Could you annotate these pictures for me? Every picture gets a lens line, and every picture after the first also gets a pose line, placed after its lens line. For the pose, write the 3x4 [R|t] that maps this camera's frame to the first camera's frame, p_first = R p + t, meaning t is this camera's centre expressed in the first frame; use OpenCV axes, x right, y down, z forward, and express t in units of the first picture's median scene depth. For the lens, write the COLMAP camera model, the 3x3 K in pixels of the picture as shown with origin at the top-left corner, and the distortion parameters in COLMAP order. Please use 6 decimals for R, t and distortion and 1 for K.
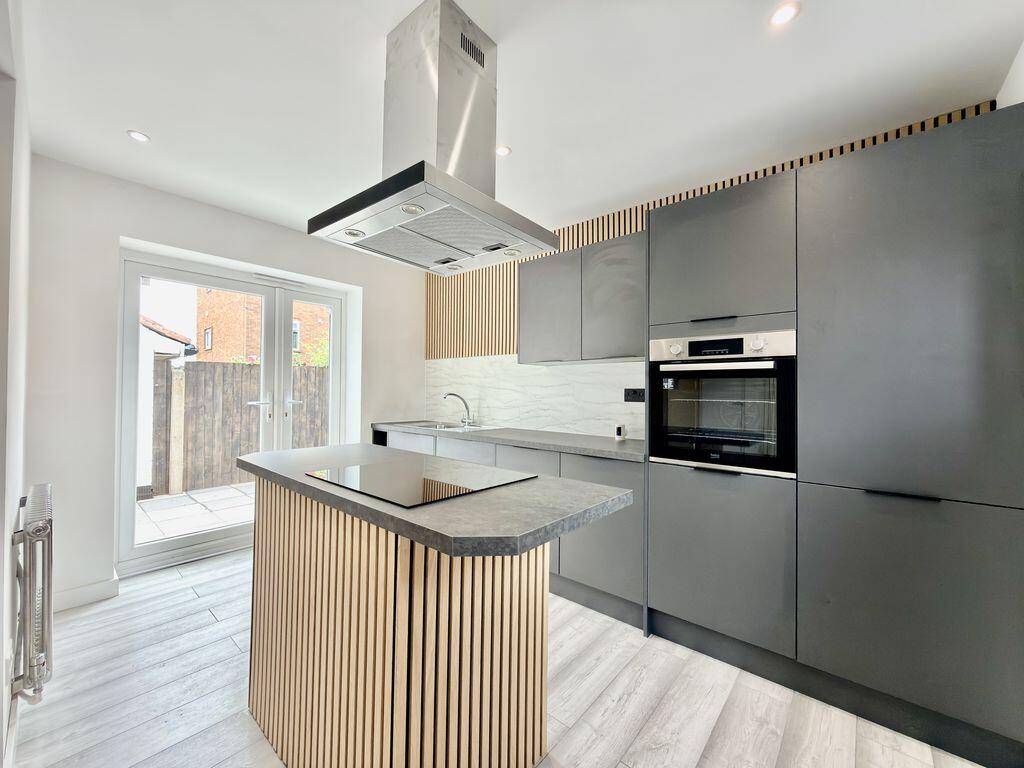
lens RADIAL K [[409.8, 0, 506.4], [0, 409.8, 385.7], [0, 0, 1]] dist [-0.003752, -0.000005]
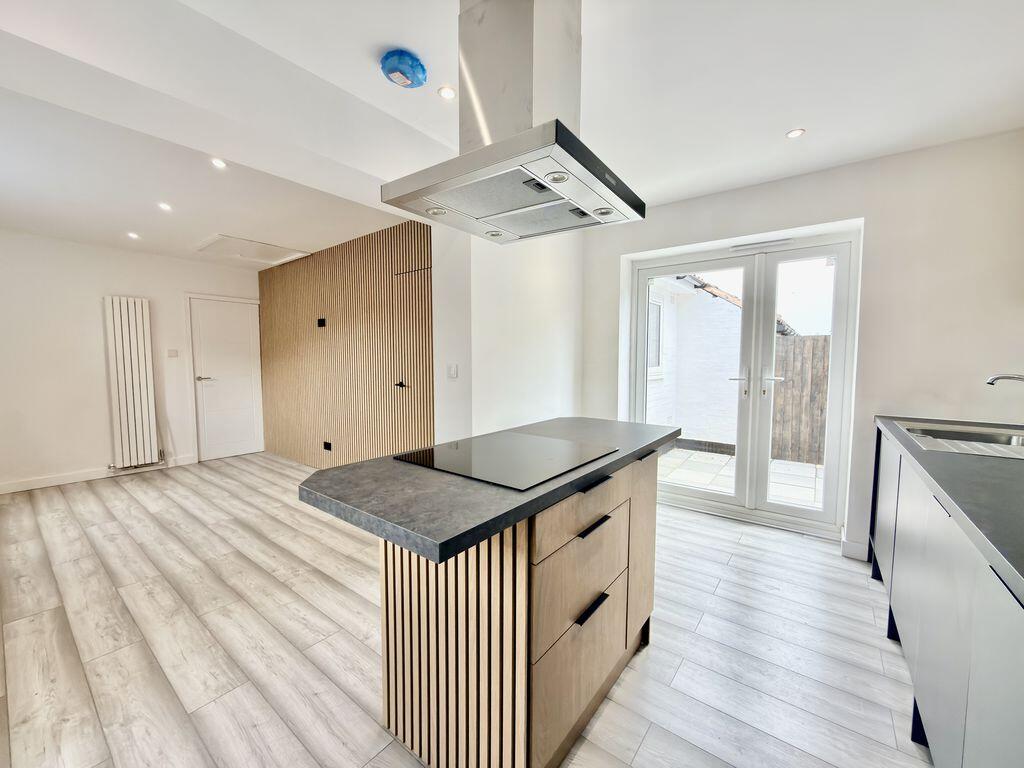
lens RADIAL K [[409.8, 0, 512.9], [0, 409.8, 386.4], [0, 0, 1]] dist [-0.003752, -0.000005]
pose [[0.056760, 0.058072, -0.996698, 0.343201], [0.015024, 0.998144, 0.059011, -0.006311], [0.998275, -0.018324, 0.055782, 0.401807]]
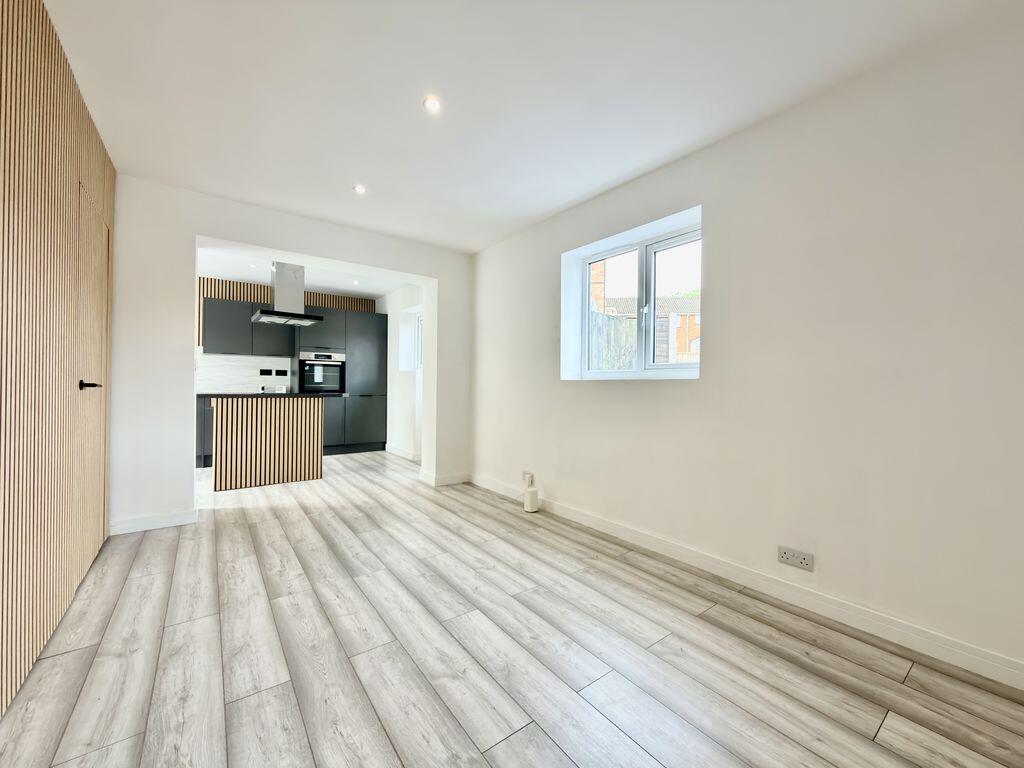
lens RADIAL K [[409.8, 0, 507.6], [0, 409.8, 384.2], [0, 0, 1]] dist [-0.003752, -0.000005]
pose [[0.222076, -0.006864, 0.975005, -1.250244], [-0.022149, 0.999682, 0.012083, 0.026537], [-0.974778, -0.024279, 0.221853, -0.603940]]
